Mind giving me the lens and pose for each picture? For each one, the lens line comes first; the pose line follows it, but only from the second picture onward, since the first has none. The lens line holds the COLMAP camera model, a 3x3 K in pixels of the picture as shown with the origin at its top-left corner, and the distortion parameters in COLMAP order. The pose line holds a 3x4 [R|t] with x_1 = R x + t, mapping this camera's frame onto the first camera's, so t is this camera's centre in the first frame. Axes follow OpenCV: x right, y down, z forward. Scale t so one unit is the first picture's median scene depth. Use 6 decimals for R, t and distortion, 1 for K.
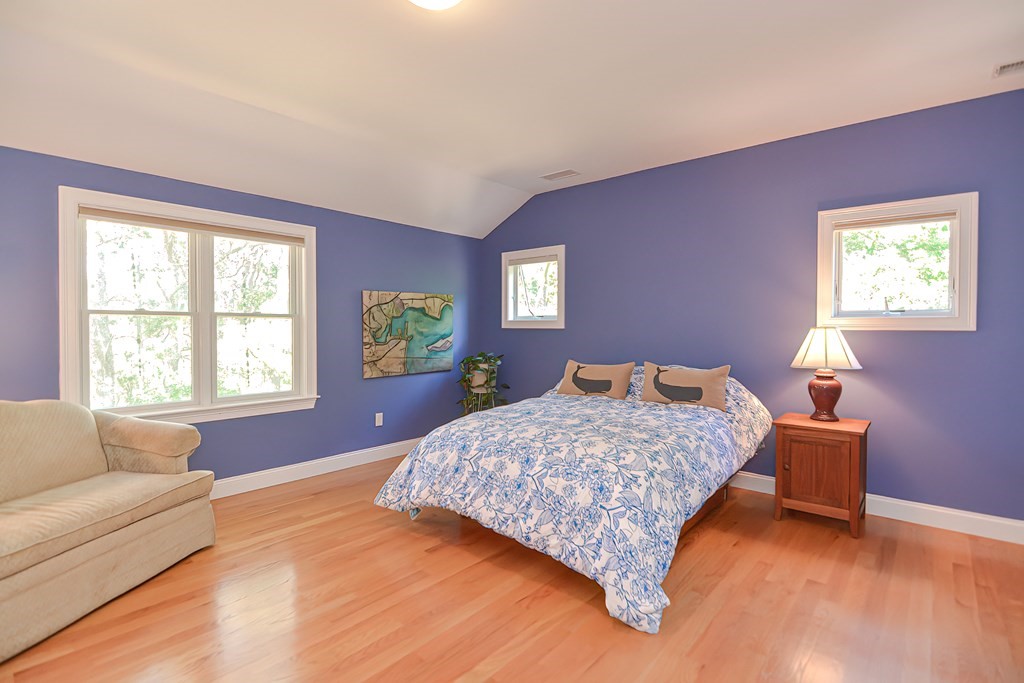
lens RADIAL K [[492.5, 0, 503.0], [0, 492.5, 338.4], [0, 0, 1]] dist [0.003513, -0.010877]
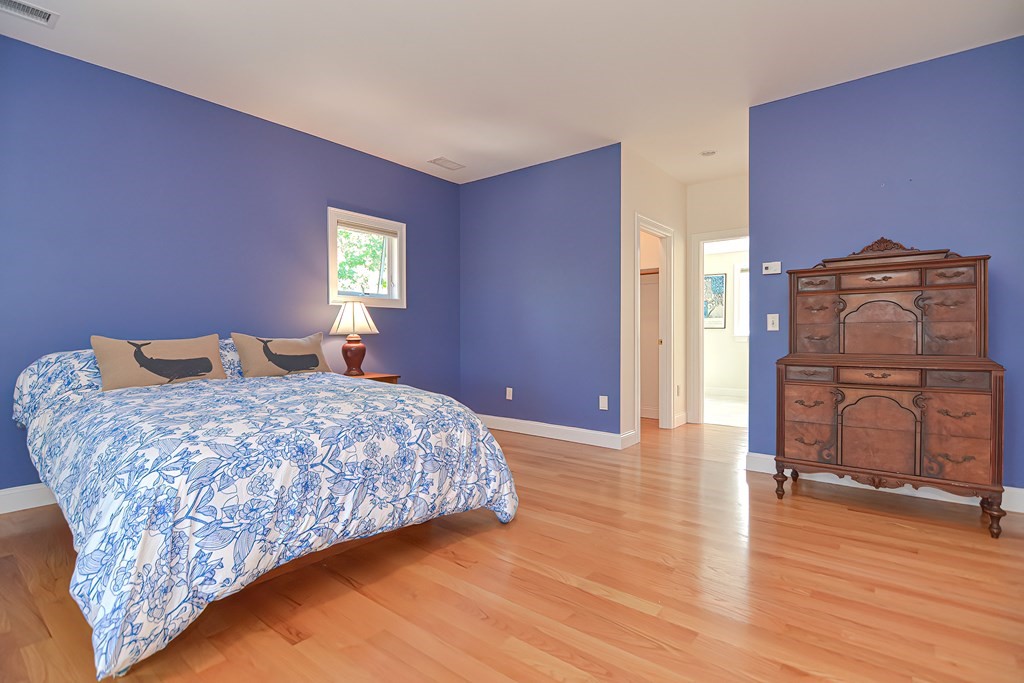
lens RADIAL K [[492.5, 0, 503.0], [0, 492.5, 338.4], [0, 0, 1]] dist [0.003513, -0.010877]
pose [[-0.032269, -0.009738, 0.999432, -0.730051], [0.020075, 0.999744, 0.010389, 0.078163], [-0.999278, 0.020399, -0.032066, 0.771699]]
